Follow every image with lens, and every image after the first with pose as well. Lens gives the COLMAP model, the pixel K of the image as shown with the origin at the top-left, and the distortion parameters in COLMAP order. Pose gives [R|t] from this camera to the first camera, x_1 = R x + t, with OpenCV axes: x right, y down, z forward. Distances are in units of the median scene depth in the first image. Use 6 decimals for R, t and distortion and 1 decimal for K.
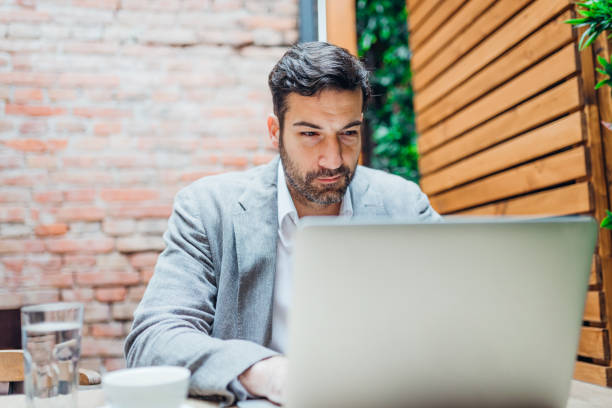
lens RADIAL K [[567.9, 0, 306.0], [0, 567.9, 204.0], [0, 0, 1]] dist [0.011639, 0.000950]
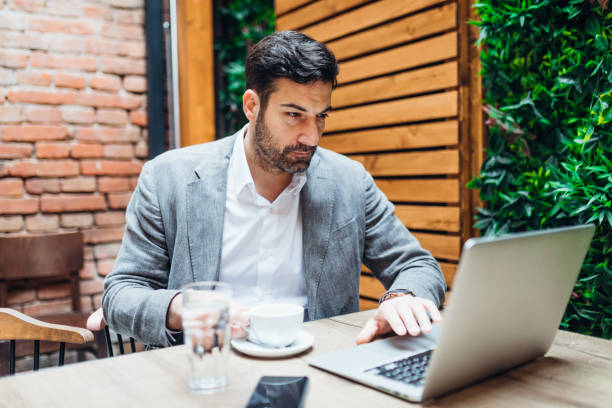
lens RADIAL K [[556.4, 0, 313.6], [0, 556.4, 201.5], [0, 0, 1]] dist [0.007669, 0.006976]
pose [[0.922868, 0.002051, 0.385111, -0.233541], [-0.058789, 0.989016, 0.135612, -0.064382], [-0.380603, -0.147792, 0.912852, -0.006193]]
